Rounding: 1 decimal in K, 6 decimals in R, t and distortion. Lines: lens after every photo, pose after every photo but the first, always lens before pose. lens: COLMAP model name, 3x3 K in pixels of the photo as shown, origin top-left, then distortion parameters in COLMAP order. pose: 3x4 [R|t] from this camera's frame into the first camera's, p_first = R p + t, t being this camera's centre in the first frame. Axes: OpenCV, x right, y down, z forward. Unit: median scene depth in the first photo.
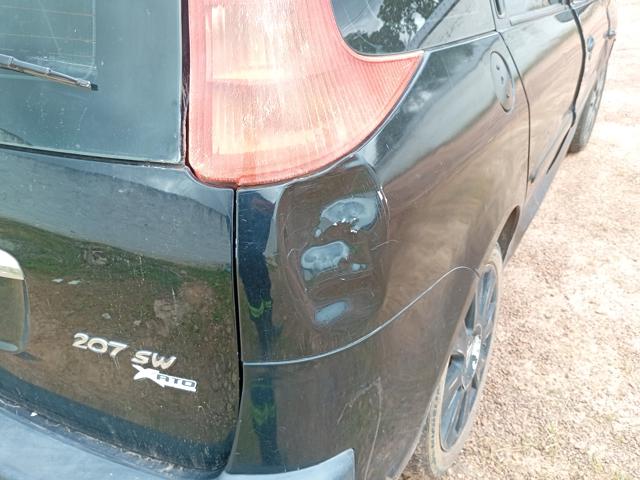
lens RADIAL K [[504.0, 0, 320.0], [0, 504.0, 240.0], [0, 0, 1]] dist [0.009043, -0.001544]
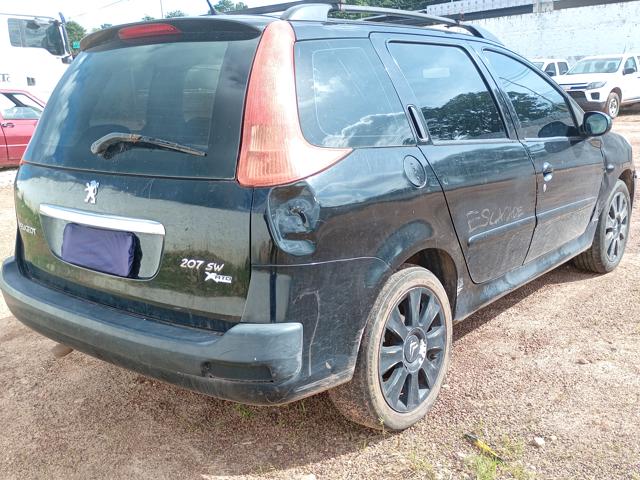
lens RADIAL K [[504.0, 0, 320.0], [0, 504.0, 240.0], [0, 0, 1]] dist [0.009043, -0.001544]
pose [[0.991897, 0.032493, -0.122820, 0.411417], [-0.062466, 0.966547, -0.248767, 0.642343], [0.110628, 0.254423, 0.960745, -1.150686]]
